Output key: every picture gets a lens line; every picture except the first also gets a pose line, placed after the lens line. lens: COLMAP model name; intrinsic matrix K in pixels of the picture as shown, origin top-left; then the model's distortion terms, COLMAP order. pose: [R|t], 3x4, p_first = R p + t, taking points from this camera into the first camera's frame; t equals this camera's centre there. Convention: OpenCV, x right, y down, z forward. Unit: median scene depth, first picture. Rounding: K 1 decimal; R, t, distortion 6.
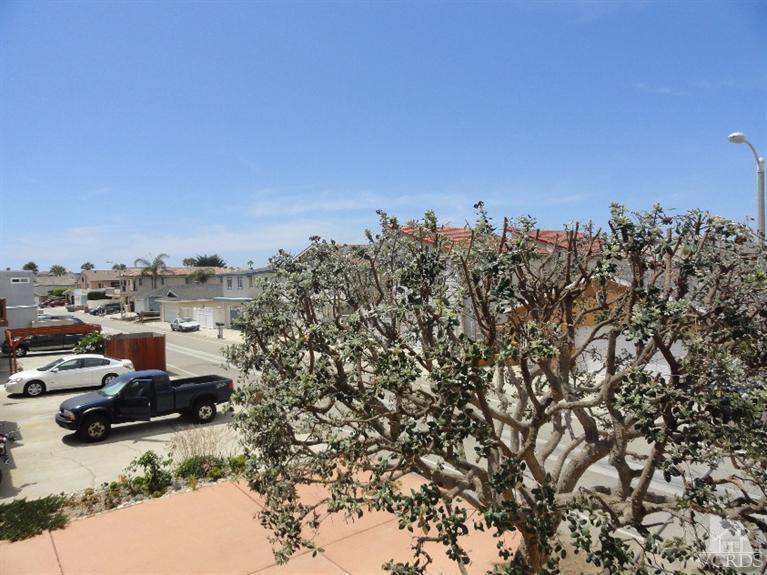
lens RADIAL K [[533.7, 0, 383.2], [0, 533.7, 289.3], [0, 0, 1]] dist [-0.000906, -0.003172]
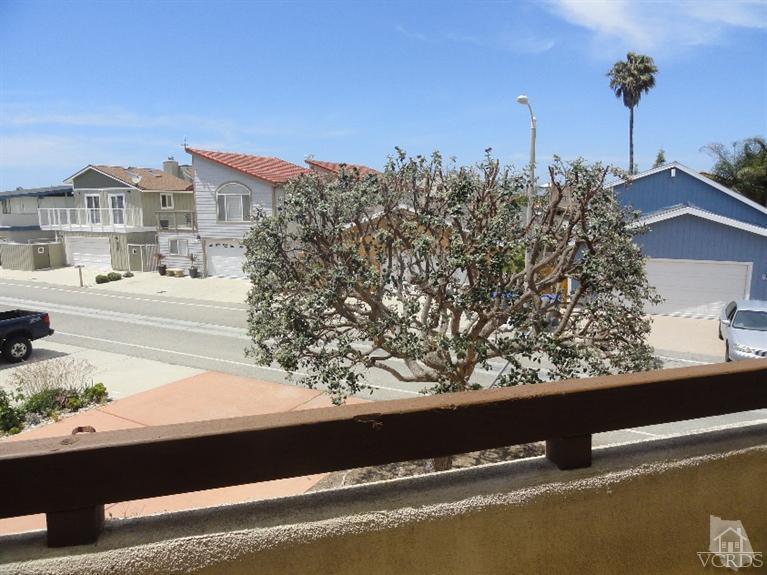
lens RADIAL K [[533.7, 0, 384.8], [0, 533.7, 287.5], [0, 0, 1]] dist [-0.000906, -0.003172]
pose [[0.911670, -0.037516, 0.409207, -0.182394], [-0.013152, 0.992650, 0.120308, 0.012886], [-0.410713, -0.115063, 0.904475, -0.073731]]
